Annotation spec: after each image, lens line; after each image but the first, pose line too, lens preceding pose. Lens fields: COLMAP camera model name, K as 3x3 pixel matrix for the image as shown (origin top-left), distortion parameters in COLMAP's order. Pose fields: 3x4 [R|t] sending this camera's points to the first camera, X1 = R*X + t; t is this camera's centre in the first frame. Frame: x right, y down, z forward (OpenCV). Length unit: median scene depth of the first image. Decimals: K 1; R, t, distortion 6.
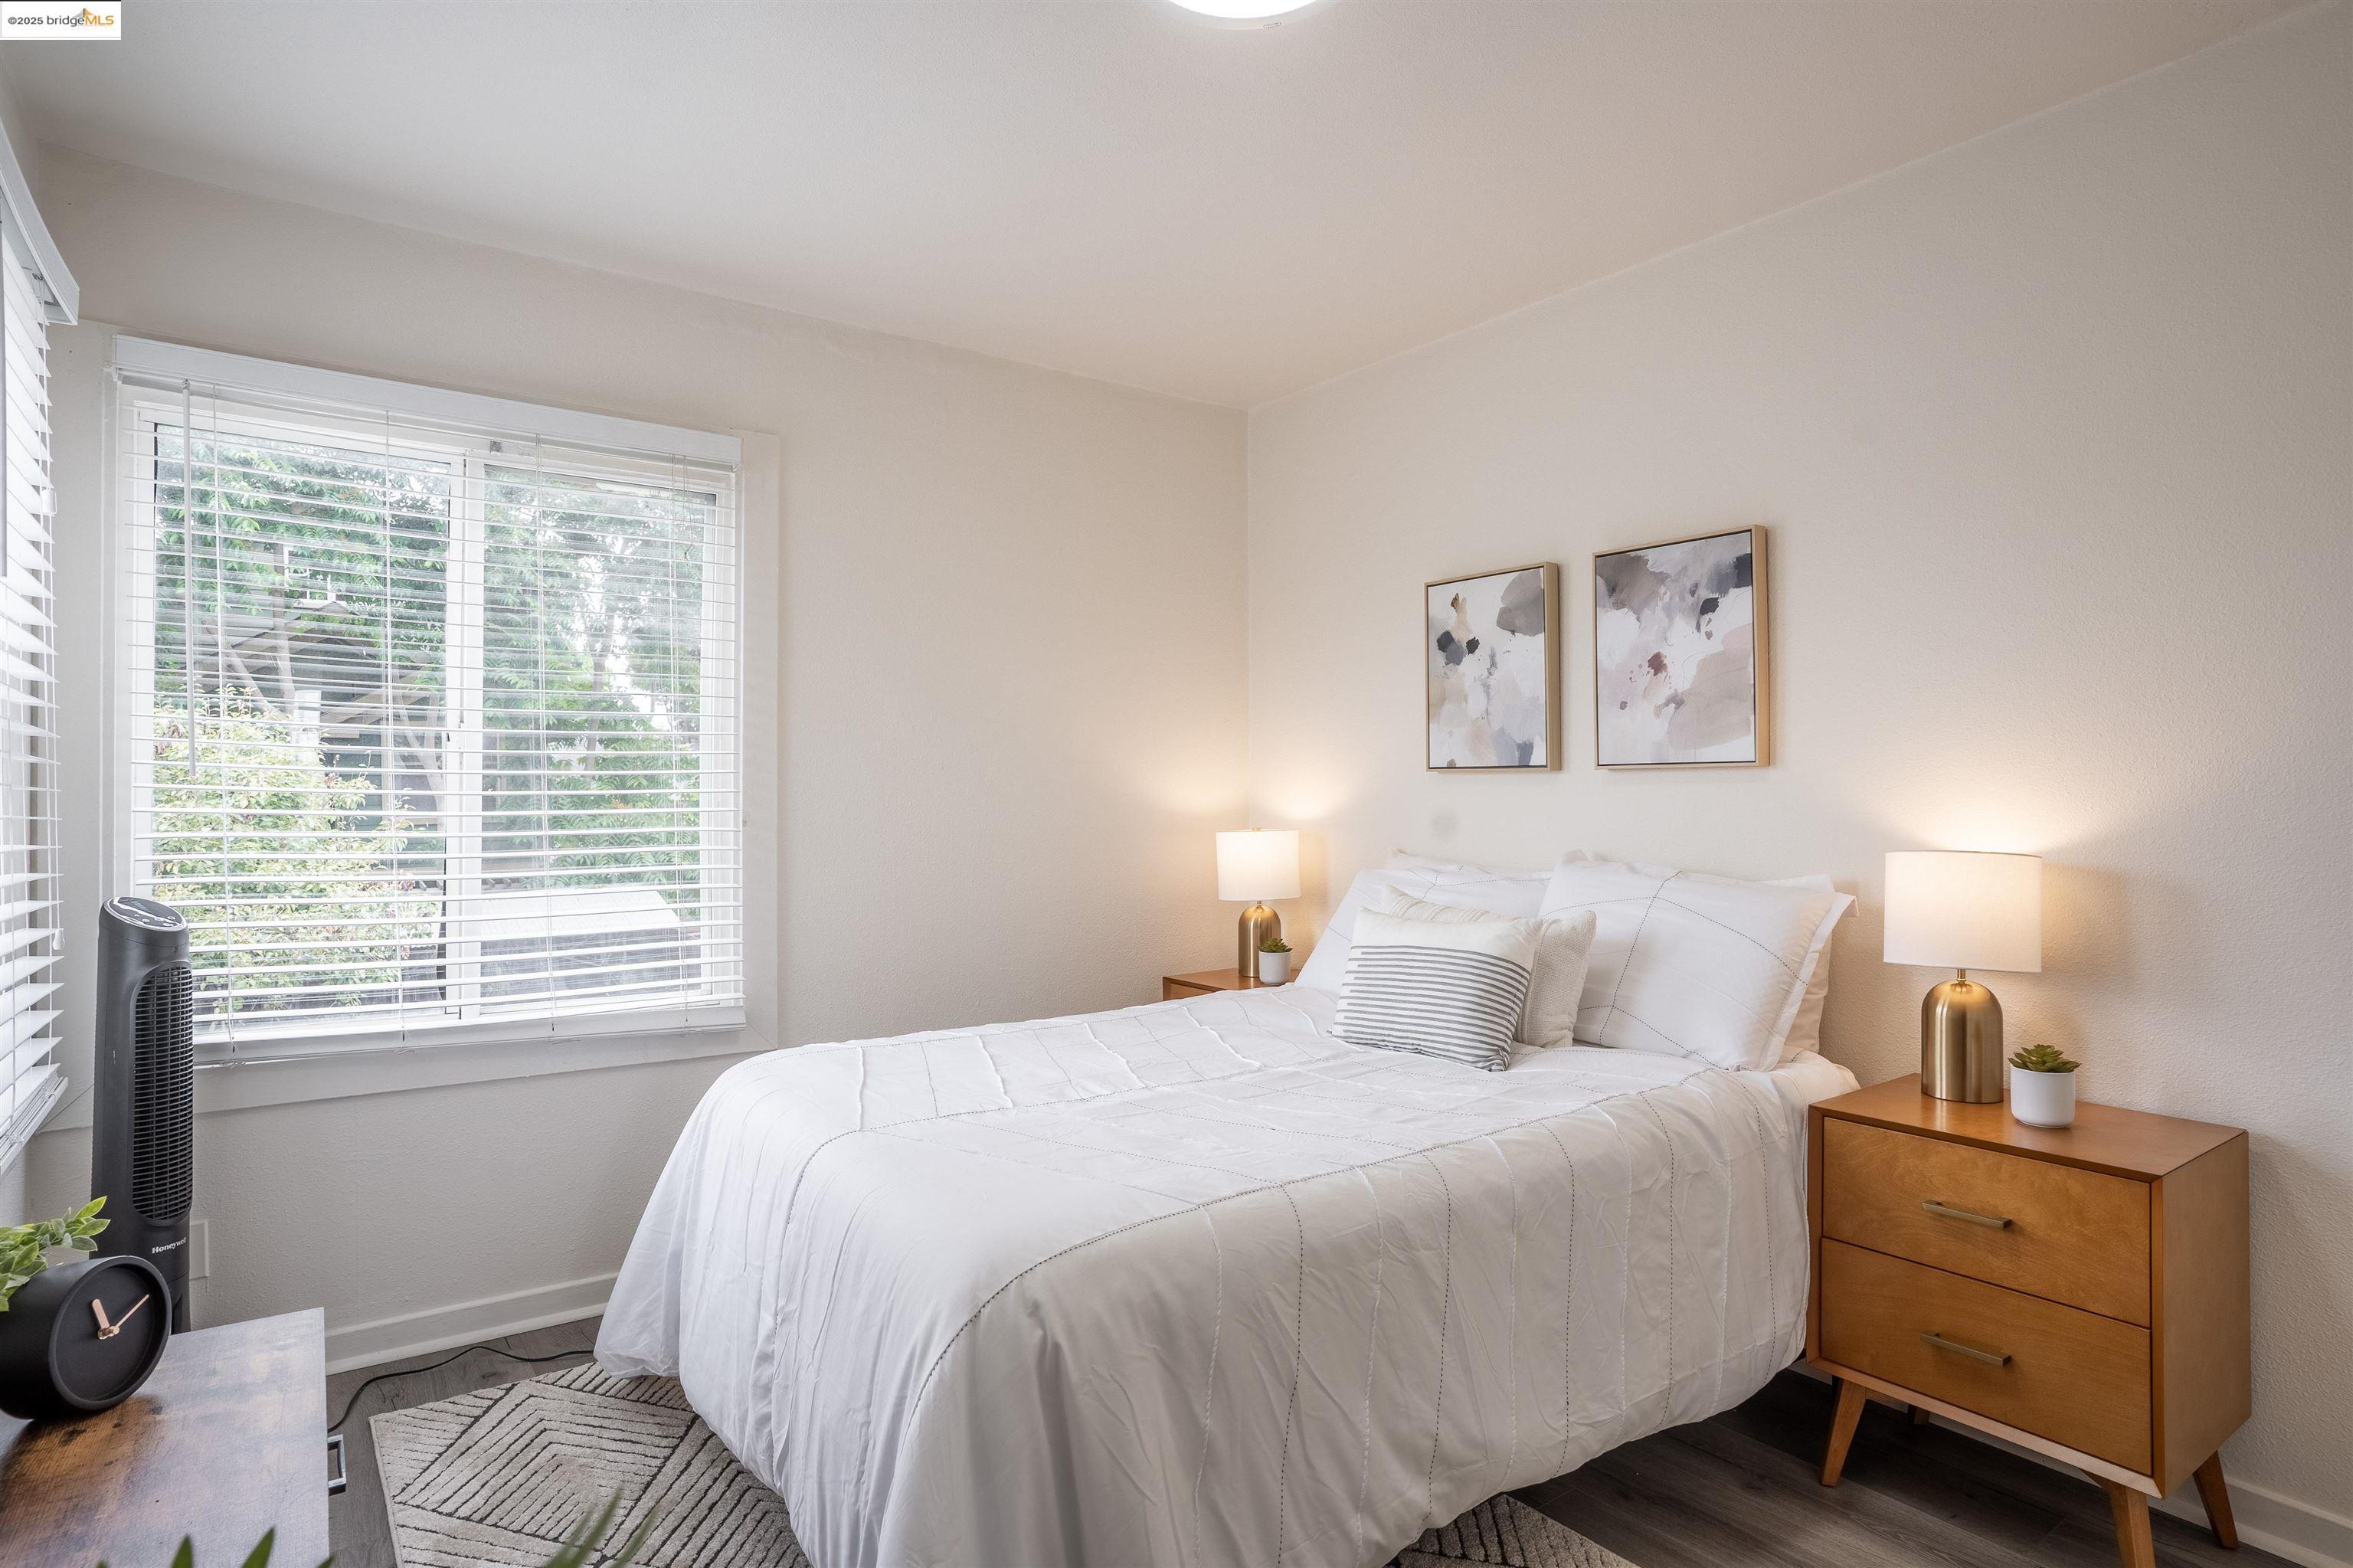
lens RADIAL K [[1286.4, 0, 1176.5], [0, 1286.4, 784.0], [0, 0, 1]] dist [-0.027494, -0.000291]
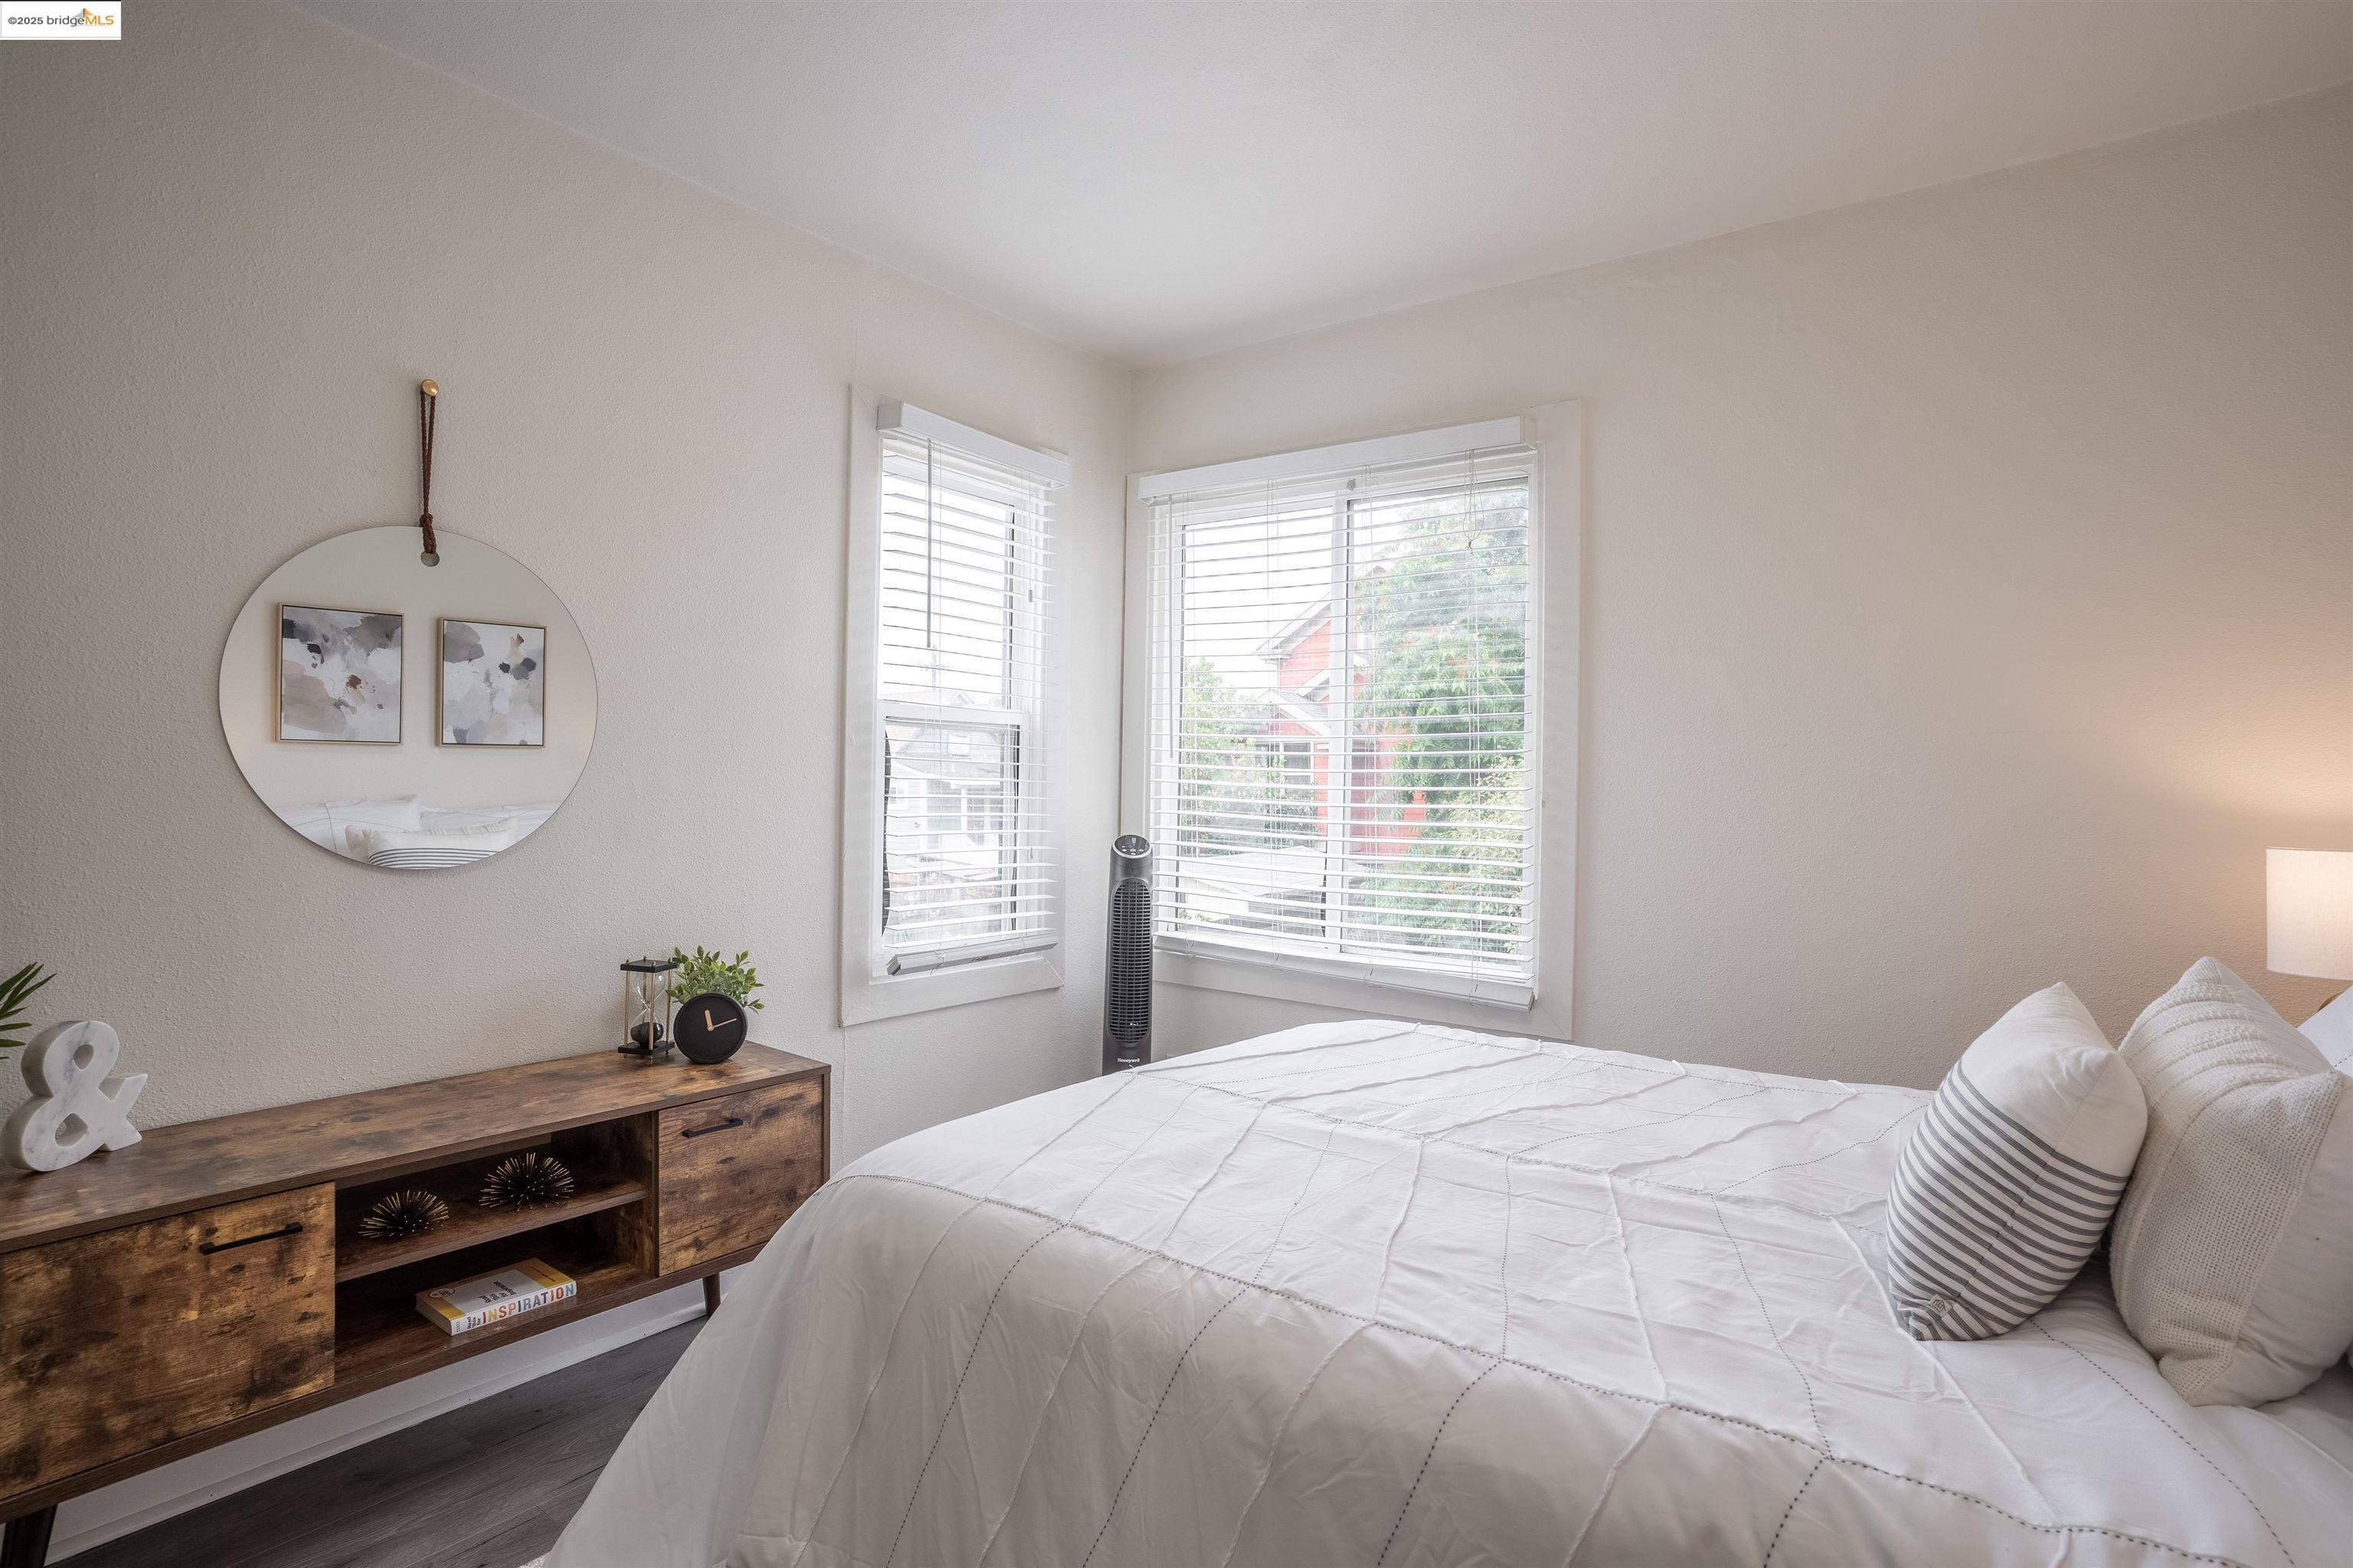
lens RADIAL K [[1221.3, 0, 1182.0], [0, 1221.3, 780.0], [0, 0, 1]] dist [-0.064902, 0.037478]
pose [[0.275993, 0.005674, -0.961143, 0.560019], [-0.010764, 0.999938, 0.002812, 0.014376], [0.961099, 0.009569, 0.276037, 0.559414]]
